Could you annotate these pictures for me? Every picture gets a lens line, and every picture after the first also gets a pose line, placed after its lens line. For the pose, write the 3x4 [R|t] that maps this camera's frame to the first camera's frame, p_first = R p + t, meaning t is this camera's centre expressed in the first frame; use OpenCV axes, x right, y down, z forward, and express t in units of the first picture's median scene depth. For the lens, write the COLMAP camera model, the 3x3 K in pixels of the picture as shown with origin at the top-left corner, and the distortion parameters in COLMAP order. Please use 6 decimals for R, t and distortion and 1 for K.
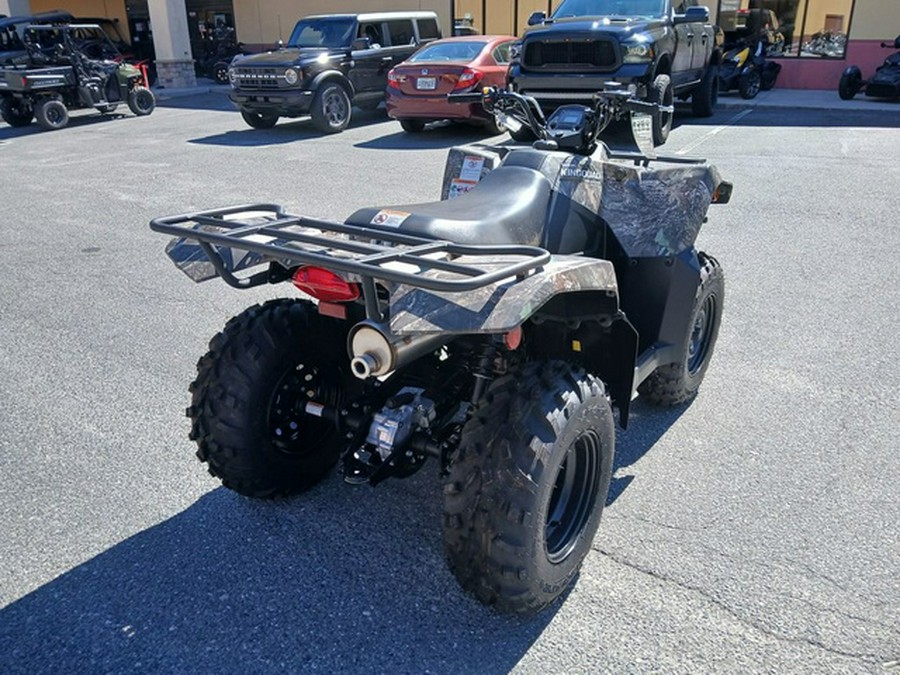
lens RADIAL K [[699.6, 0, 462.6], [0, 699.6, 343.6], [0, 0, 1]] dist [0.011264, -0.058463]
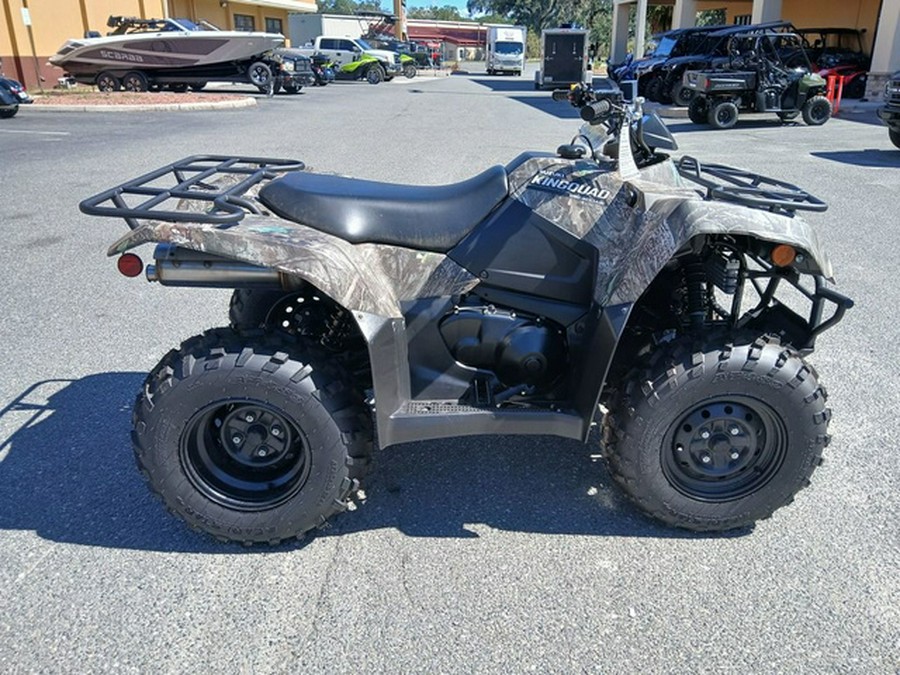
lens RADIAL K [[697.1, 0, 465.3], [0, 697.1, 343.3], [0, 0, 1]] dist [0.002210, -0.038931]
pose [[0.568866, 0.318268, -0.758352, 0.208003], [-0.328344, 0.933302, 0.145389, -0.038629], [0.754043, 0.166293, 0.635425, 0.105893]]
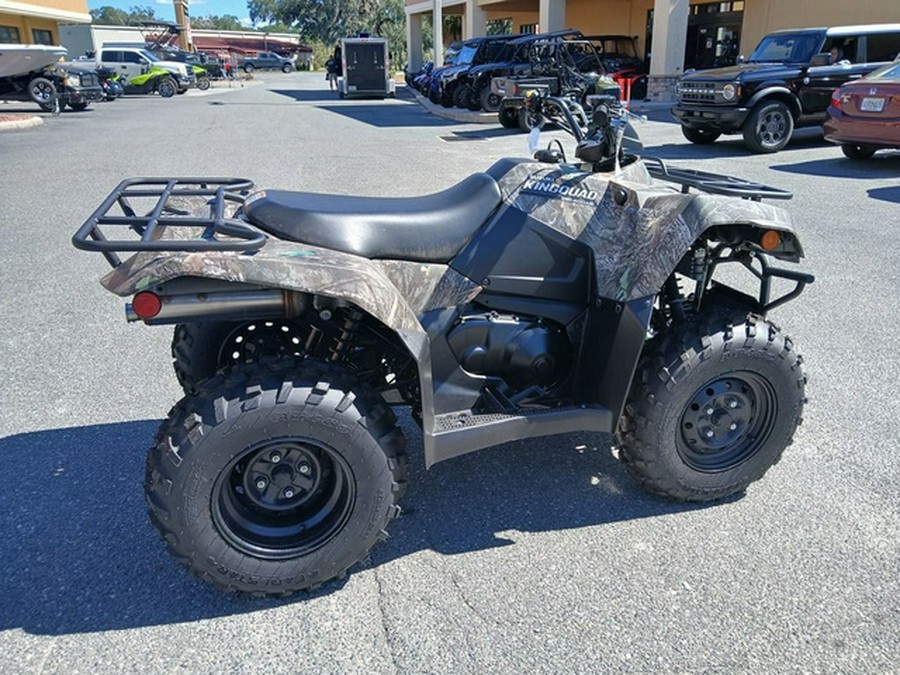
lens RADIAL K [[697.1, 0, 460.6], [0, 697.1, 341.4], [0, 0, 1]] dist [0.002210, -0.038931]
pose [[0.767649, 0.234711, -0.596343, 0.166333], [-0.248210, 0.966784, 0.061000, -0.021684], [0.590852, 0.101192, 0.800409, 0.066436]]
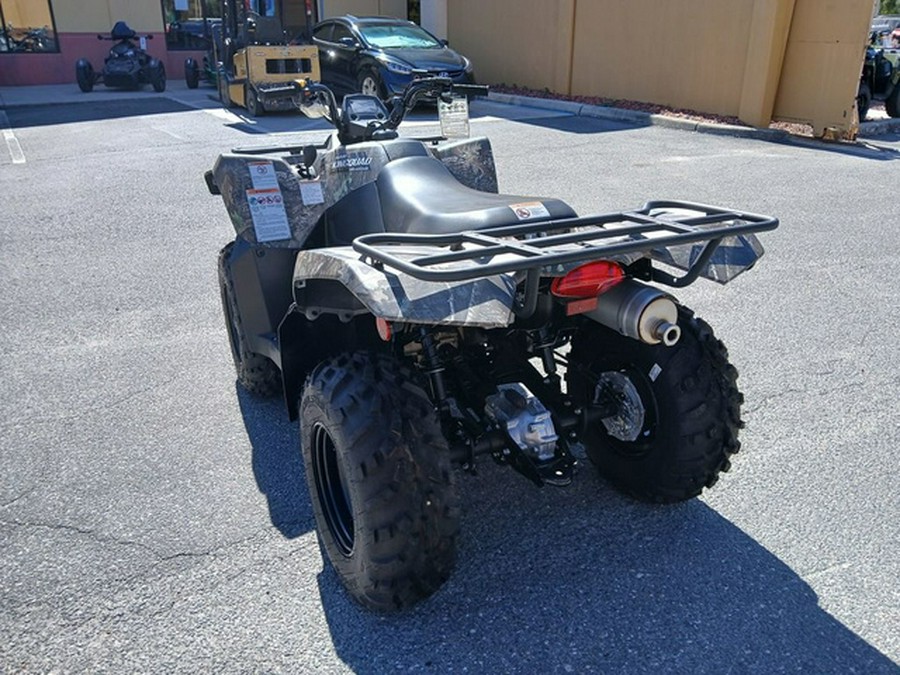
lens RADIAL K [[699.6, 0, 455.8], [0, 699.6, 338.9], [0, 0, 1]] dist [0.011264, -0.058463]
pose [[0.490284, -0.334128, 0.804972, -0.195159], [0.332627, 0.925422, 0.181531, -0.043865], [-0.805594, 0.178754, 0.564859, 0.111100]]
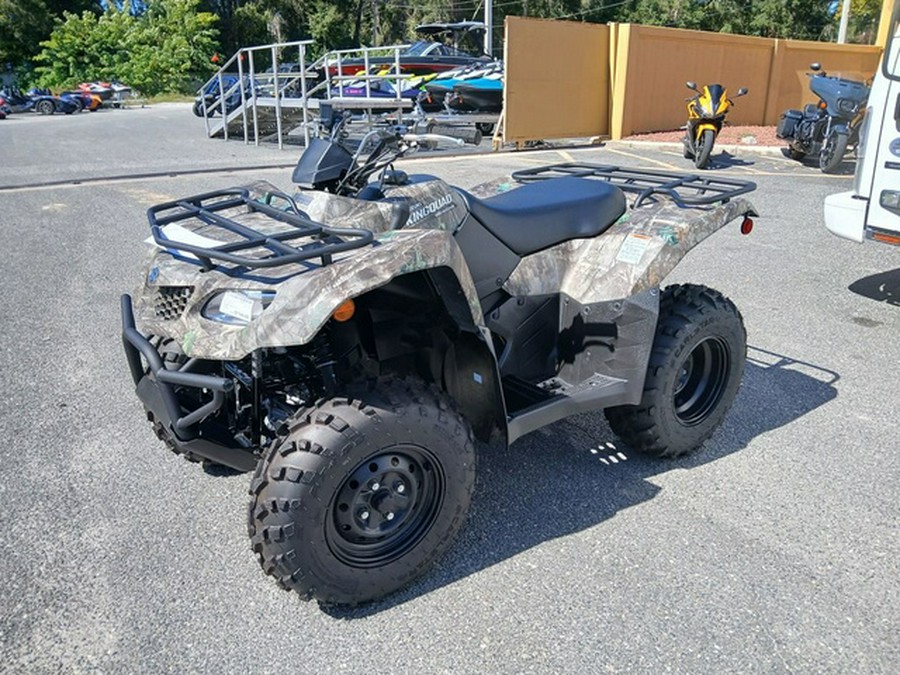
lens RADIAL K [[699.6, 0, 454.2], [0, 699.6, 332.4], [0, 0, 1]] dist [0.011264, -0.058463]
pose [[-0.937448, -0.116714, 0.327978, -0.069391], [0.136006, 0.744464, 0.653663, -0.187195], [-0.320459, 0.657382, -0.682022, 0.455622]]
